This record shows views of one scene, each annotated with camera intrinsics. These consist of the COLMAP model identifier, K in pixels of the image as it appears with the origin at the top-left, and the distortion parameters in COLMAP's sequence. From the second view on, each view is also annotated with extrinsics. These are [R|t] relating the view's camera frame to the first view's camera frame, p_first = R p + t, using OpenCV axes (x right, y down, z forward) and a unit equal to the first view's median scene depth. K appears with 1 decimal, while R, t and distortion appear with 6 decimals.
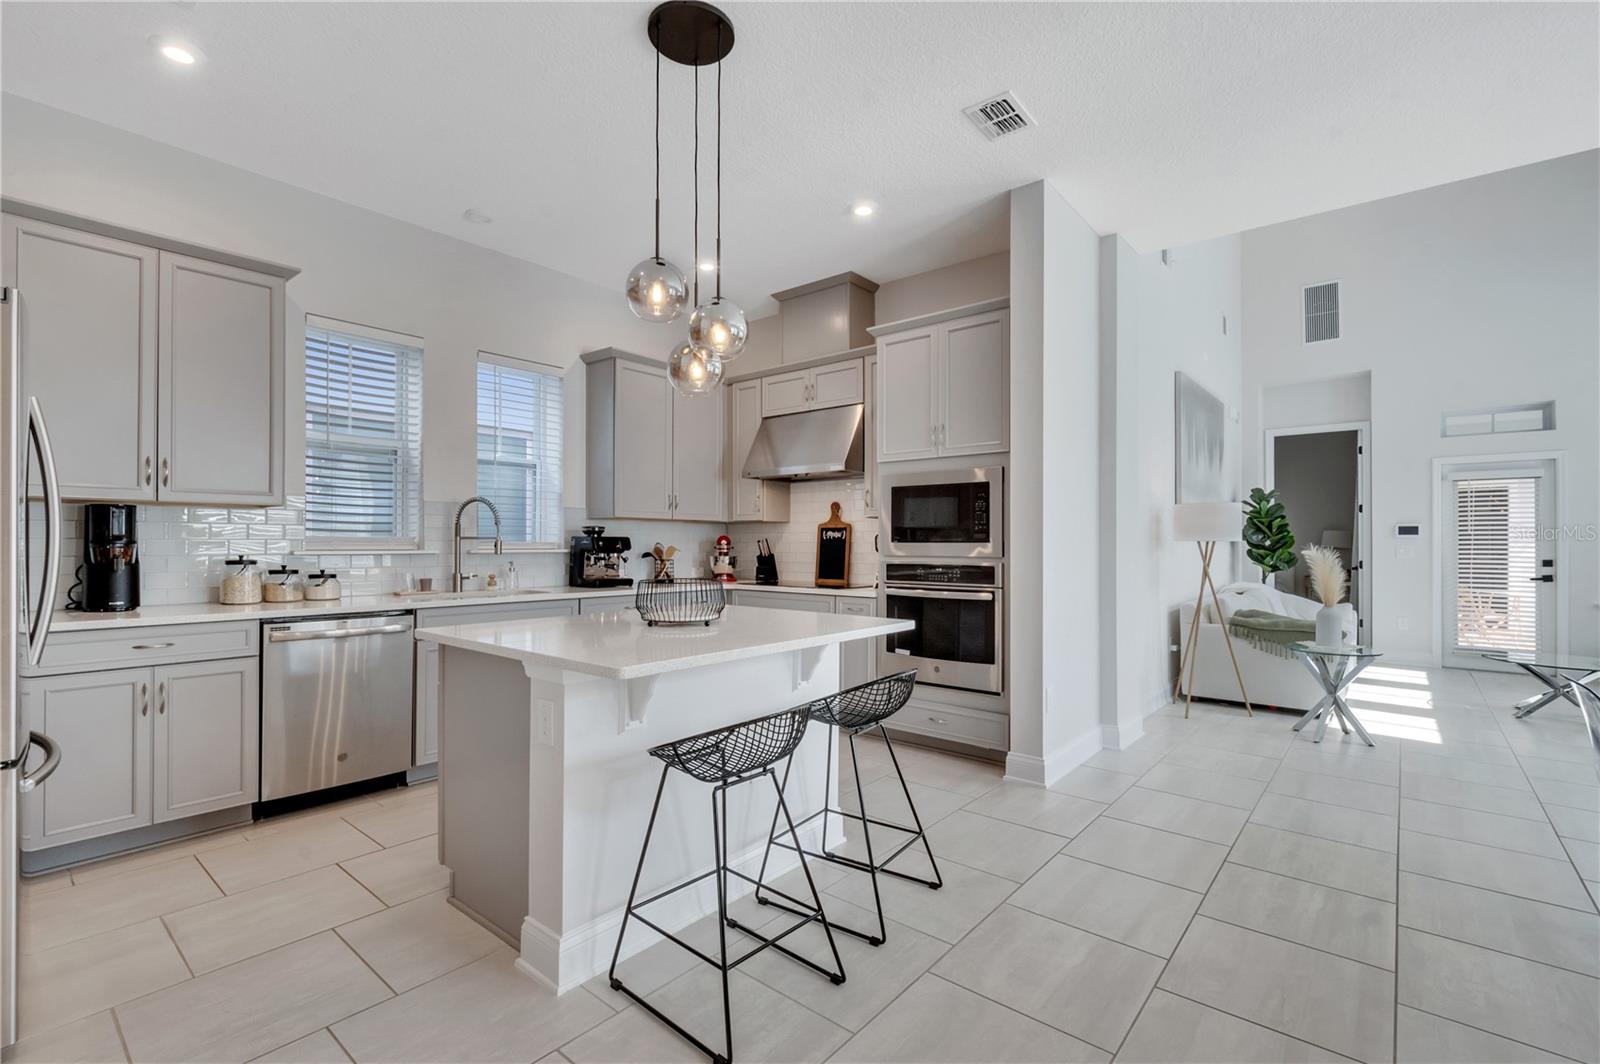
lens RADIAL K [[708.0, 0, 808.3], [0, 708.0, 537.7], [0, 0, 1]] dist [0.001759, -0.000929]
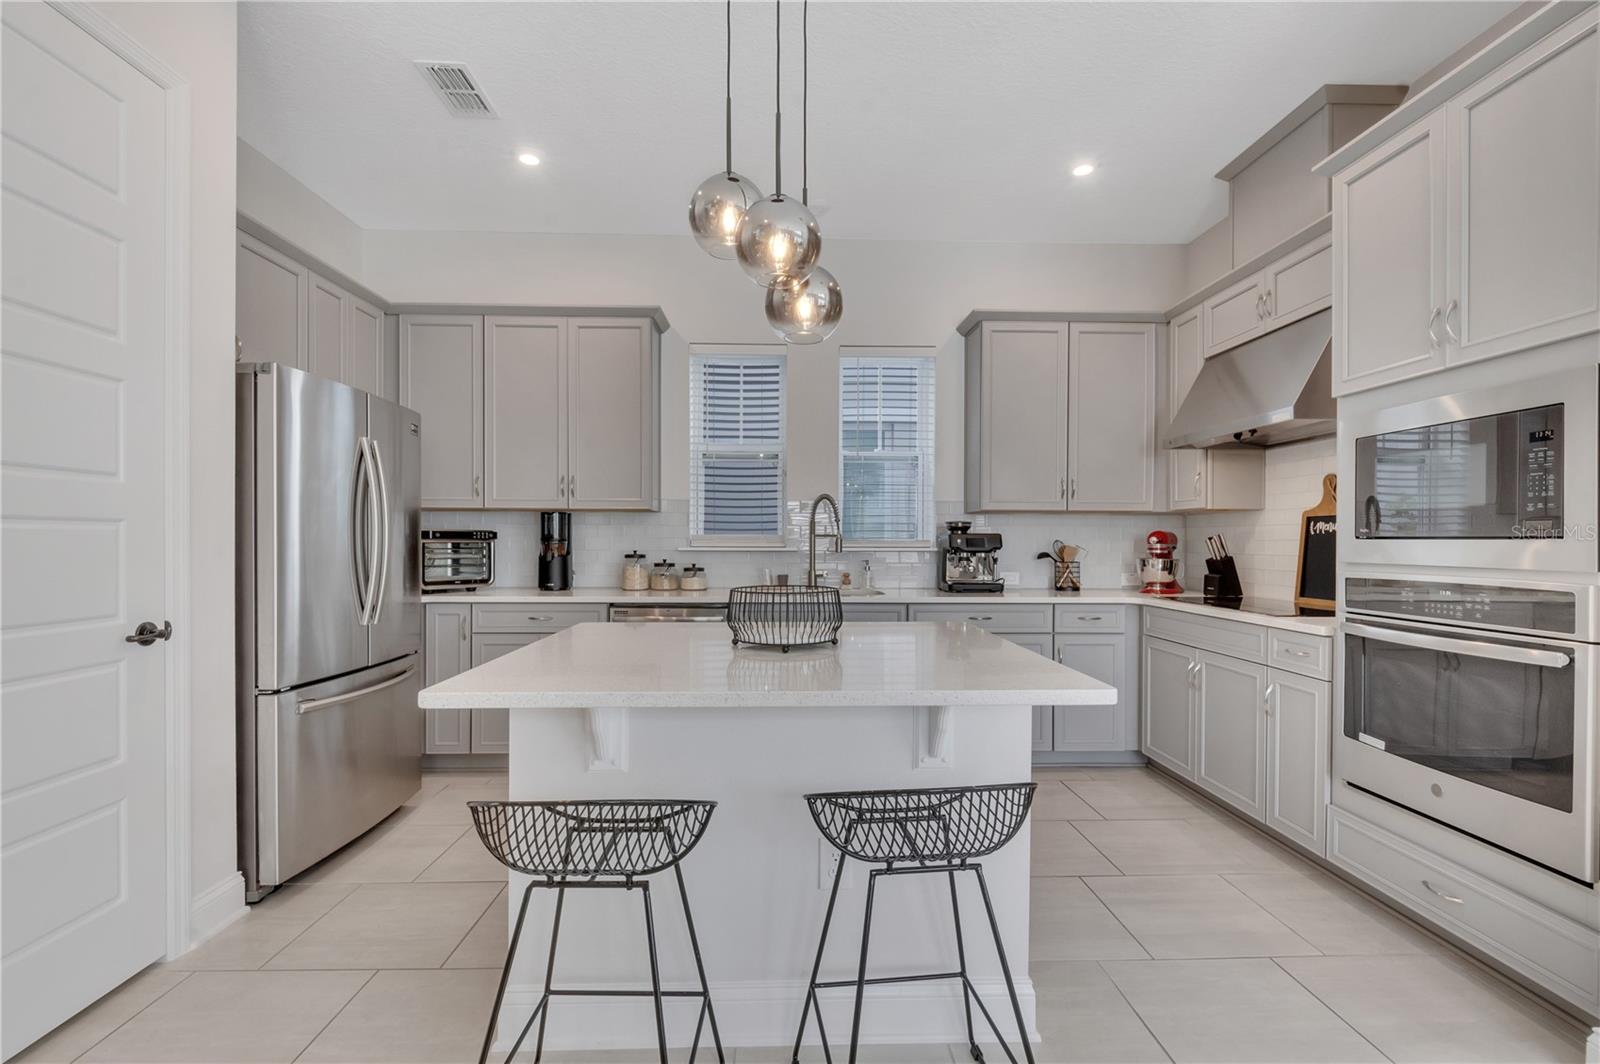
lens RADIAL K [[708.0, 0, 798.8], [0, 708.0, 547.8], [0, 0, 1]] dist [0.001759, -0.000929]
pose [[0.663342, 0.006760, -0.748286, 0.228575], [0.004818, 0.999900, 0.013304, 0.003710], [0.748301, -0.012431, 0.663243, 0.290768]]
